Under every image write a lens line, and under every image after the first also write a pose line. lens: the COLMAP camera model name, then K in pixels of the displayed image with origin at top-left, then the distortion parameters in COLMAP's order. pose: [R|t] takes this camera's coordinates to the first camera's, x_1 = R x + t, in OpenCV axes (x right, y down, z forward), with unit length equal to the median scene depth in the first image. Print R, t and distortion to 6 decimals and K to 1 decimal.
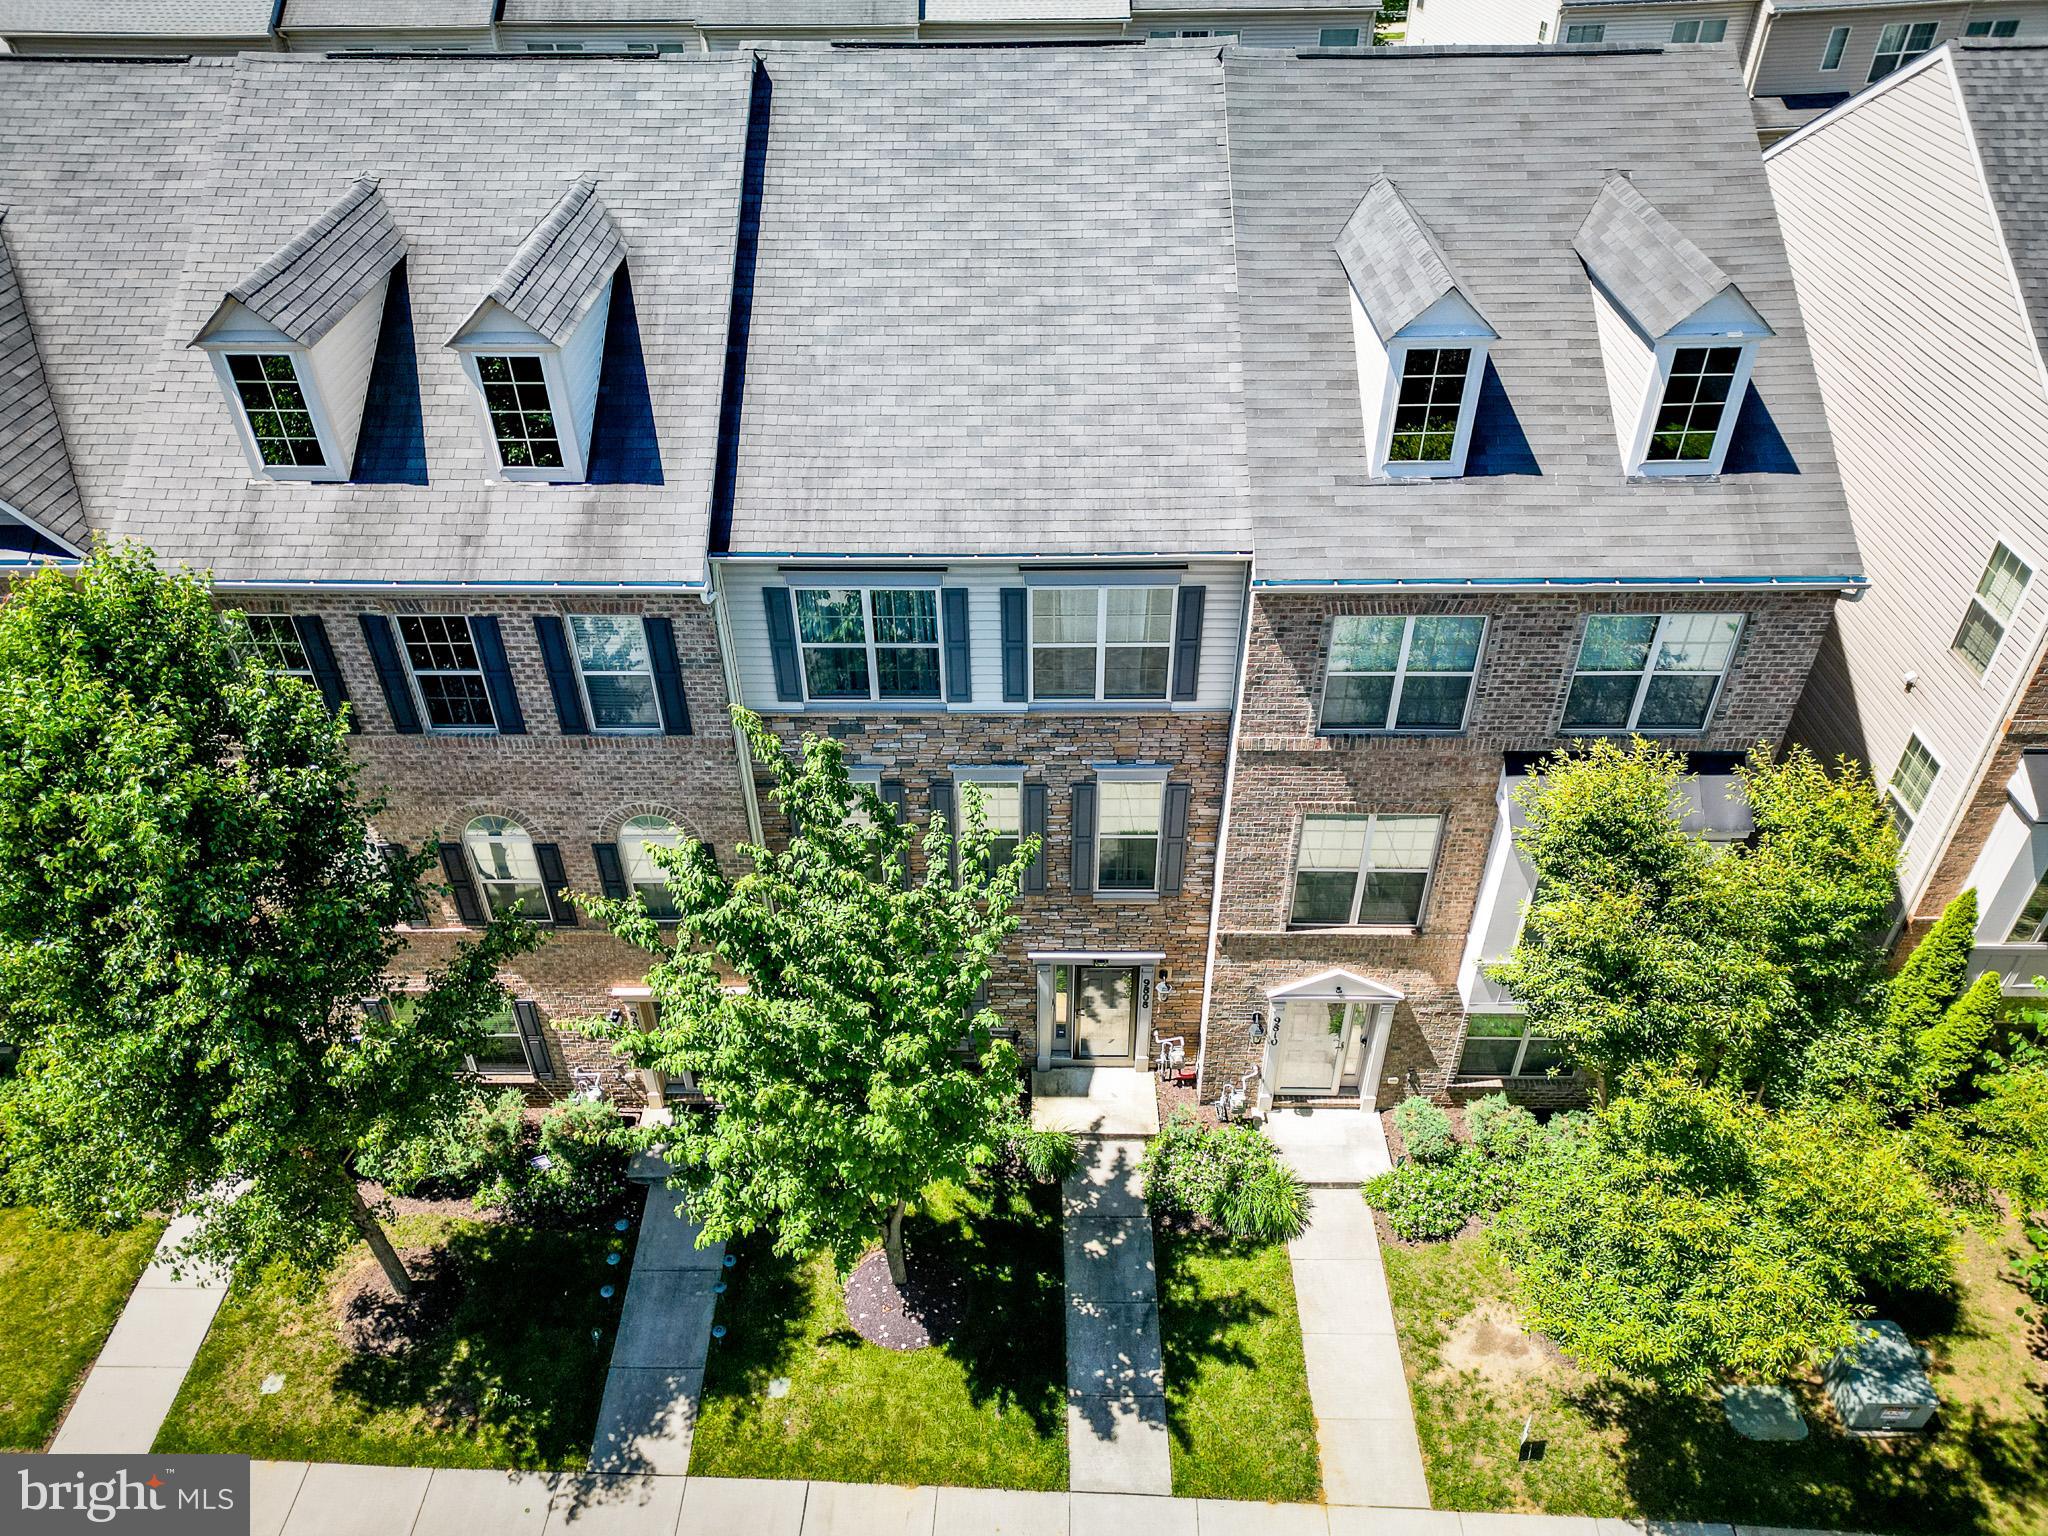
lens RADIAL K [[1446.5, 0, 1024.0], [0, 1446.5, 768.0], [0, 0, 1]] dist [0.068269, -0.094438]
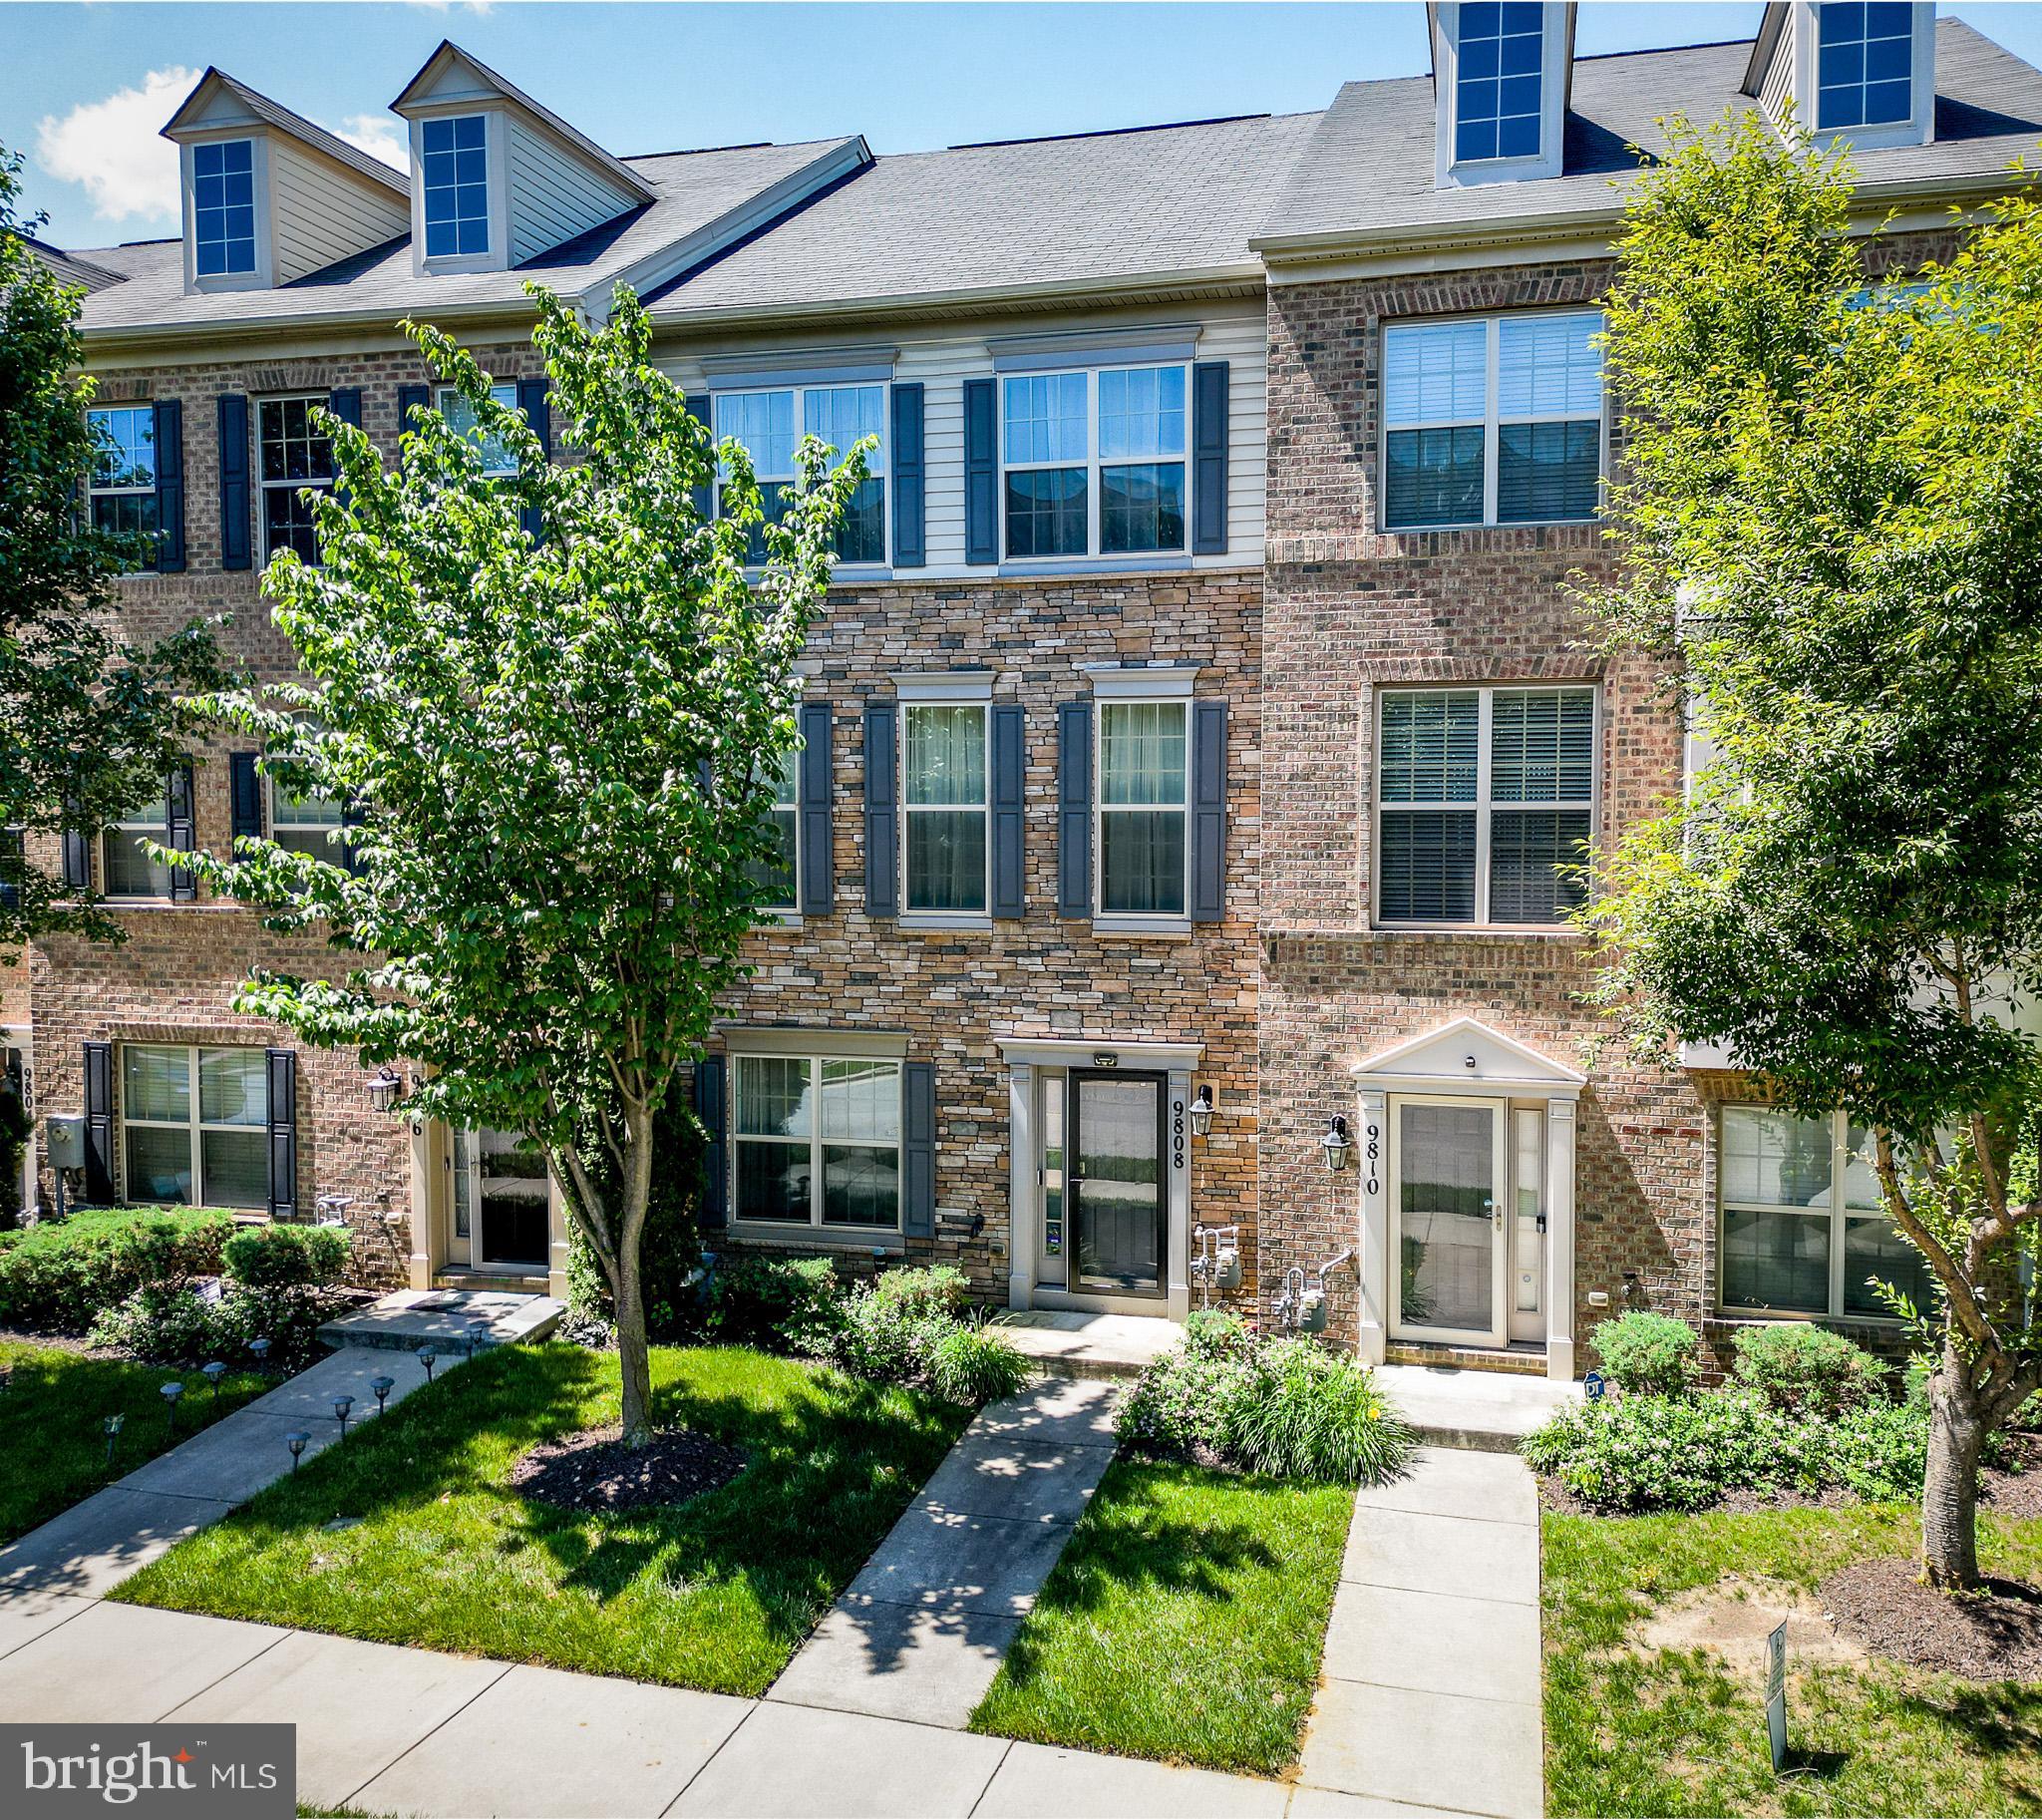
lens RADIAL K [[1706.6, 0, 1094.5], [0, 1706.6, 905.3], [0, 0, 1]] dist [0.044076, -0.017384]
pose [[0.971778, 0.020387, -0.235016, 0.247459], [-0.149526, 0.823789, -0.546821, 0.542007], [0.182455, 0.566529, 0.803588, 0.404589]]
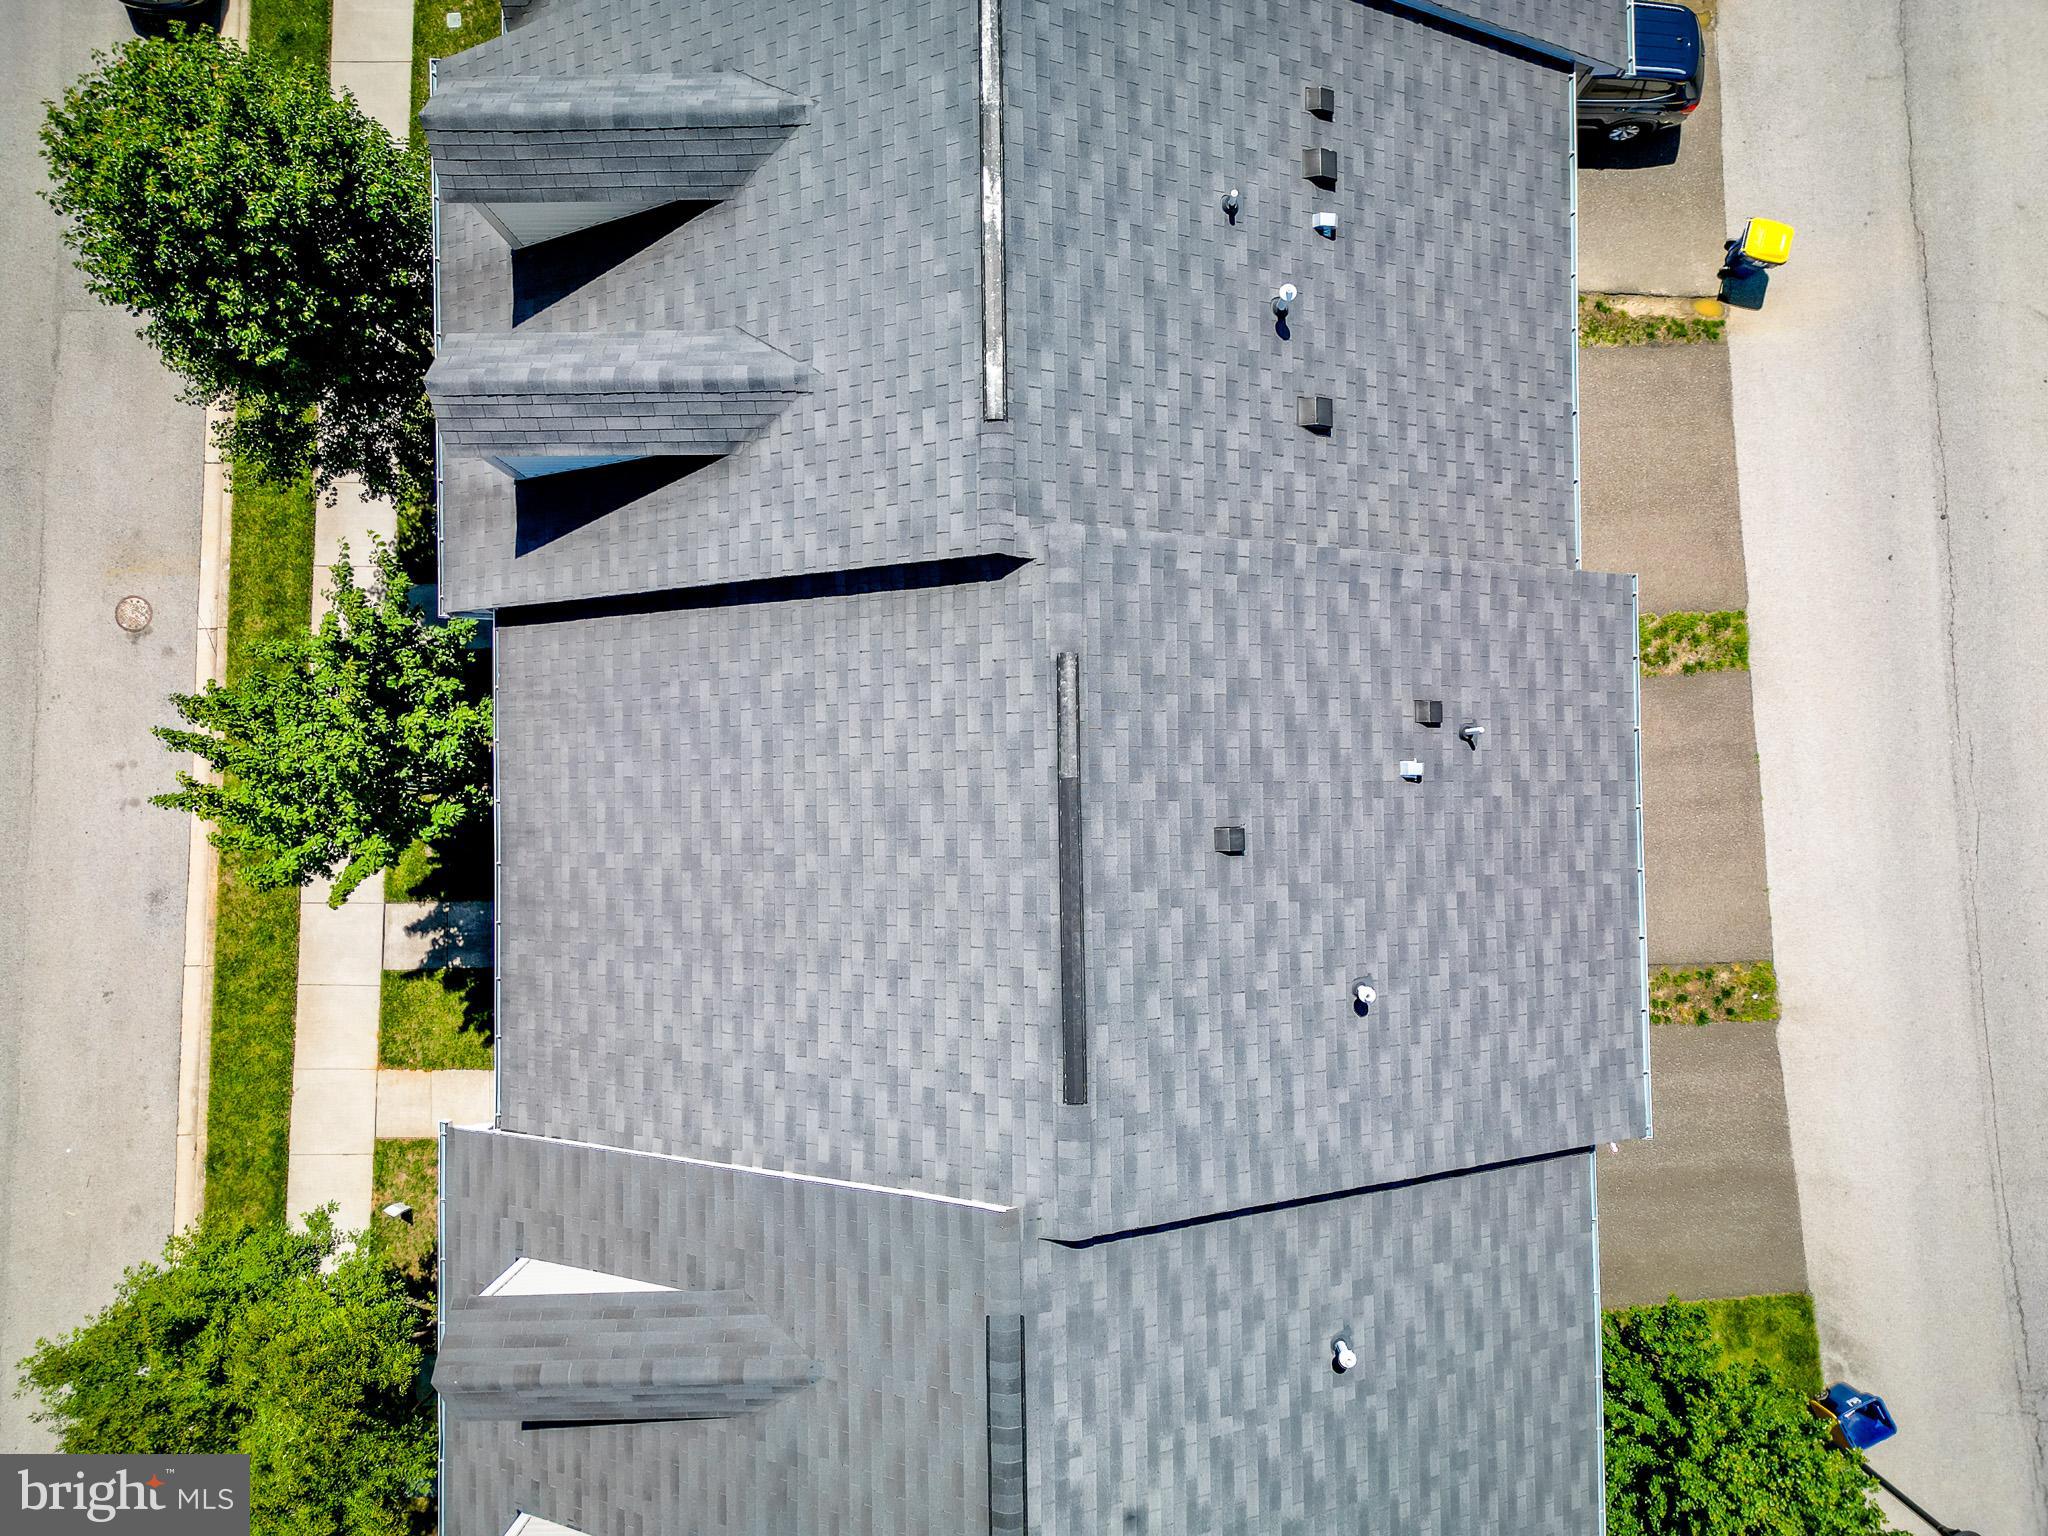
lens RADIAL K [[1446.5, 0, 1024.0], [0, 1446.5, 768.0], [0, 0, 1]] dist [0.068269, -0.094438]
pose [[0.020075, 0.999665, -0.016313, -0.068341], [-0.595109, 0.025059, 0.803254, -1.084608], [0.803394, -0.006417, 0.595413, 0.600058]]
